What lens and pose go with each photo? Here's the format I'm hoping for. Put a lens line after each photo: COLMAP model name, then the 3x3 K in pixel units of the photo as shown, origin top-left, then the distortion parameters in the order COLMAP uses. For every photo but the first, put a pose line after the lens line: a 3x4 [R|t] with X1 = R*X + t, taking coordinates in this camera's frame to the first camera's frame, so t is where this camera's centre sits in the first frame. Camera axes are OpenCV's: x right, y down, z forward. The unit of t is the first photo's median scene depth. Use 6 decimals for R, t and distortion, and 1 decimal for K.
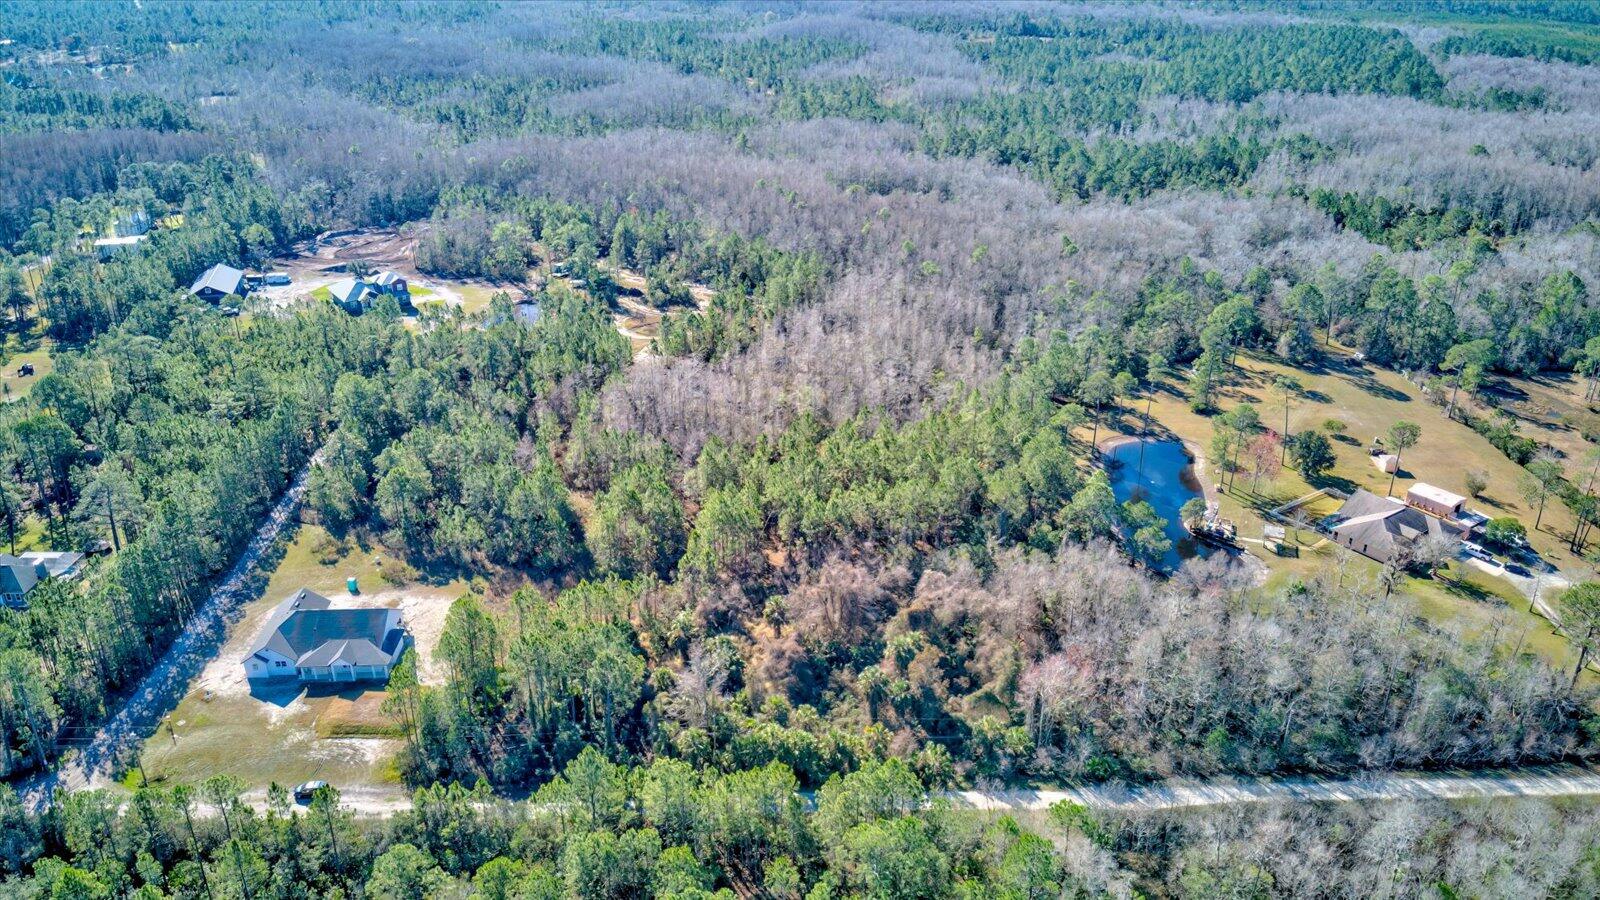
lens RADIAL K [[1153.7, 0, 796.0], [0, 1153.7, 446.7], [0, 0, 1]] dist [0.136142, -0.224083]
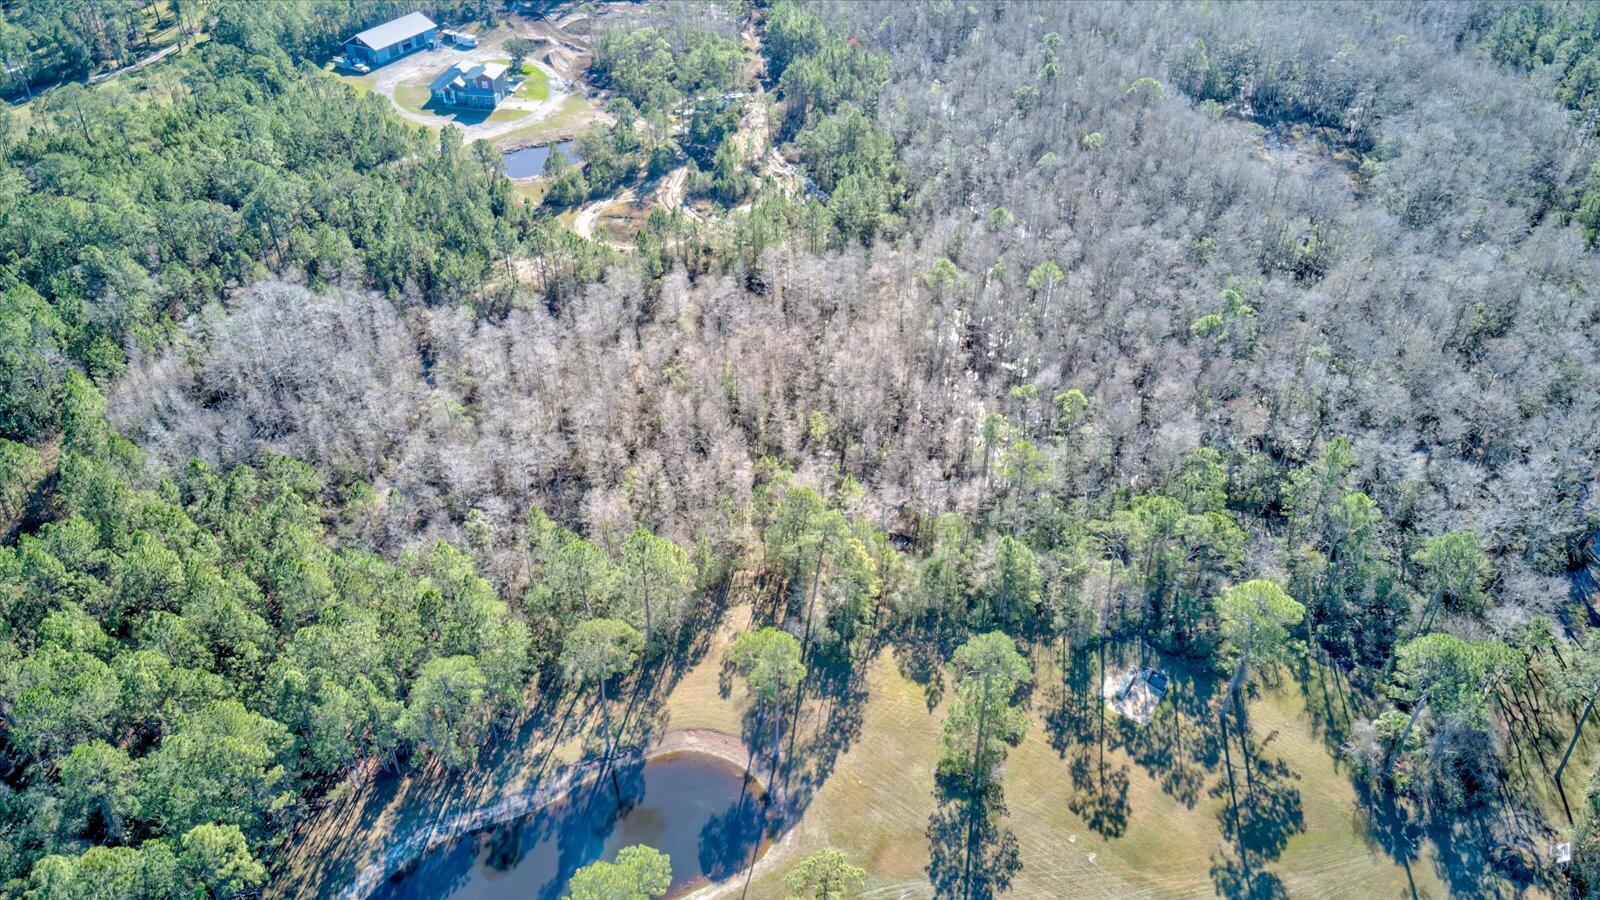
lens RADIAL K [[1153.7, 0, 796.0], [0, 1153.7, 446.7], [0, 0, 1]] dist [0.136142, -0.224083]
pose [[0.714784, 0.411131, -0.565734, 0.663915], [-0.281288, 0.909642, 0.305660, -0.357411], [0.640282, -0.059347, 0.765844, 0.773975]]
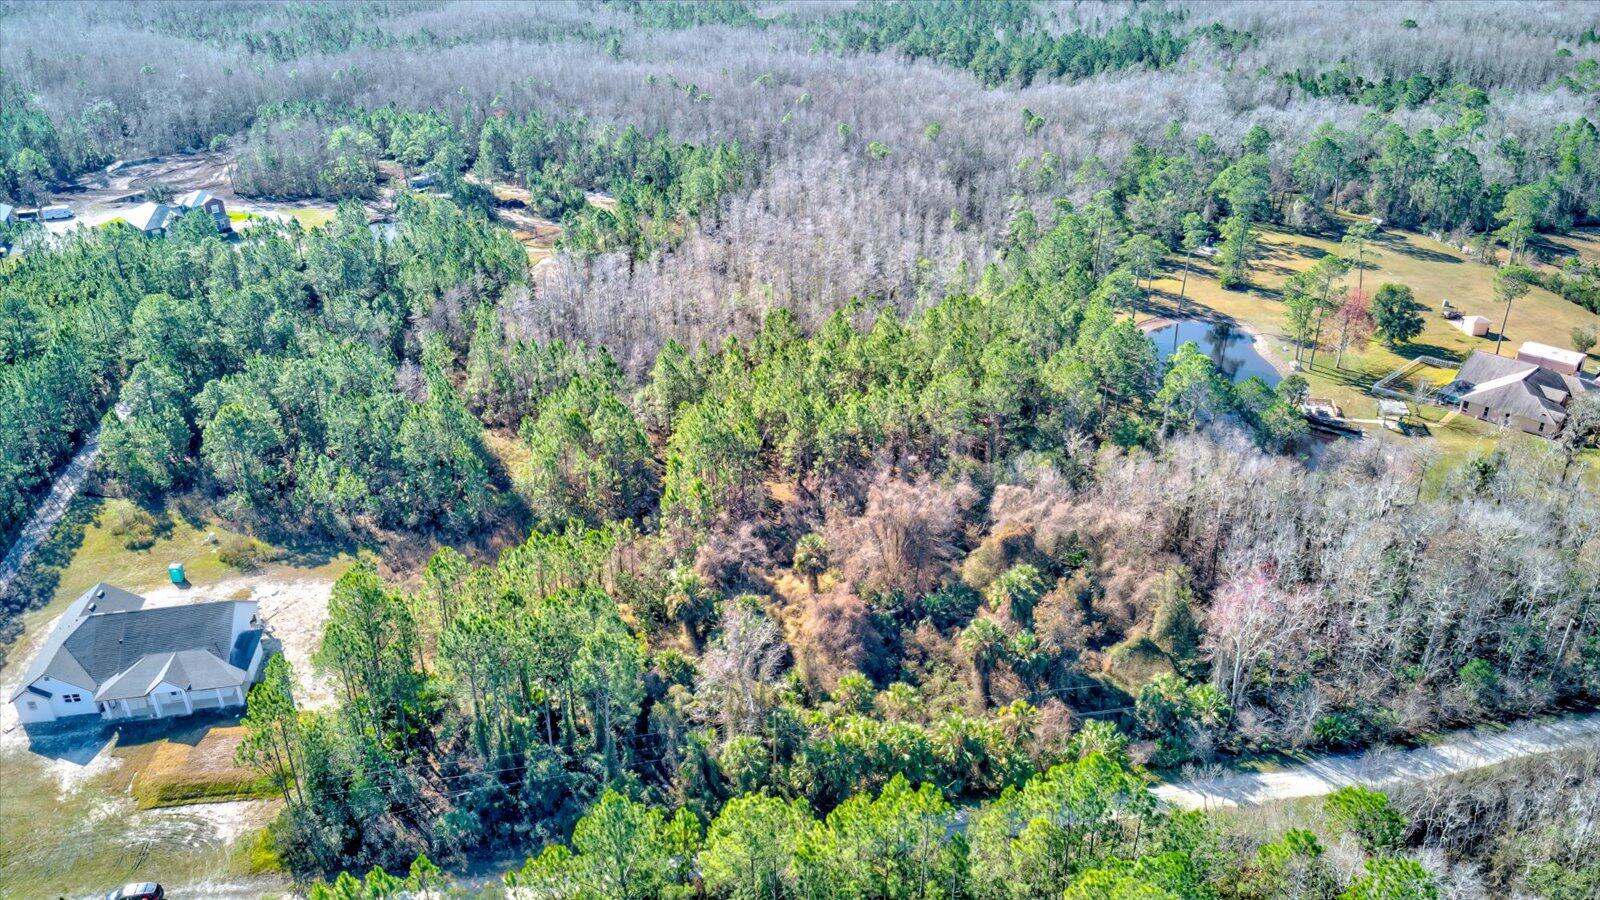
lens RADIAL K [[1153.7, 0, 796.0], [0, 1153.7, 446.7], [0, 0, 1]] dist [0.136142, -0.224083]
pose [[0.990150, -0.075068, 0.118182, -0.090716], [0.072187, 0.996984, 0.028479, 0.047432], [-0.119963, -0.019667, 0.992584, 0.259890]]
